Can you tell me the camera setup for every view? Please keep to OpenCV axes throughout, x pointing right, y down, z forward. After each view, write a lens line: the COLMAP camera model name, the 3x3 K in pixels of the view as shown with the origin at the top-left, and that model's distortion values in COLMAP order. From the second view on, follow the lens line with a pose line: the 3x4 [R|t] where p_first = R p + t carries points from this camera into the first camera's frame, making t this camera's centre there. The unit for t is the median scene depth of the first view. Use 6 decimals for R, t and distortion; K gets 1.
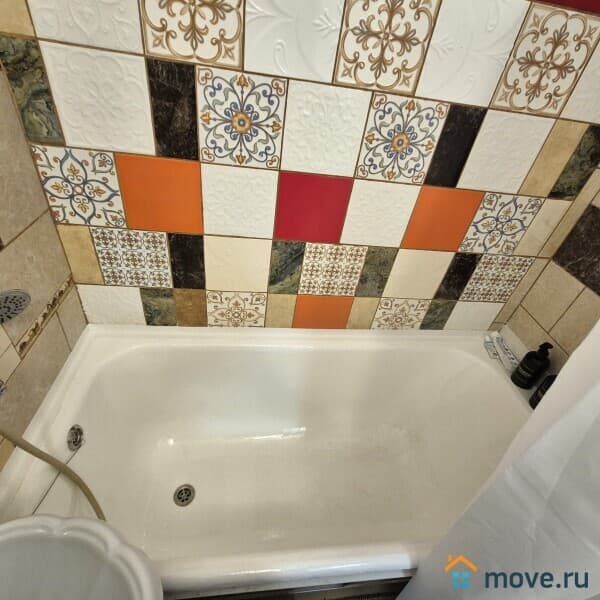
lens RADIAL K [[327.9, 0, 298.0], [0, 327.9, 299.6], [0, 0, 1]] dist [0.001064, 0.000084]
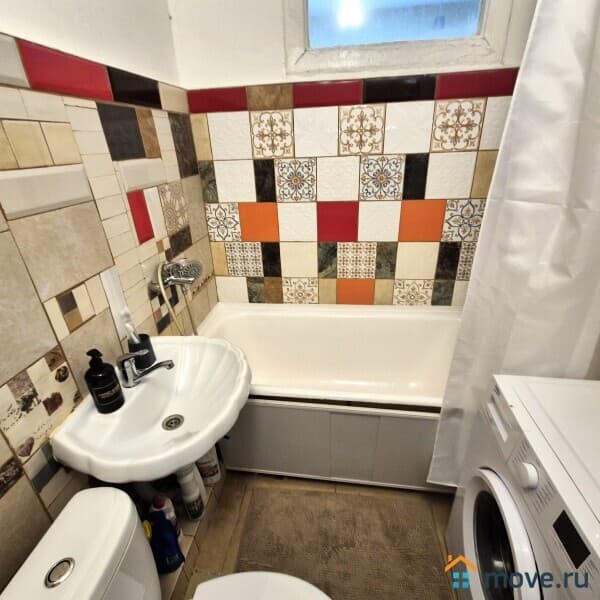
lens RADIAL K [[327.9, 0, 298.0], [0, 327.9, 299.6], [0, 0, 1]] dist [0.001064, 0.000084]
pose [[0.955512, -0.049109, -0.290834, 0.325567], [-0.015977, 0.975976, -0.217290, 0.510069], [0.294518, 0.212270, 0.931773, -0.602577]]
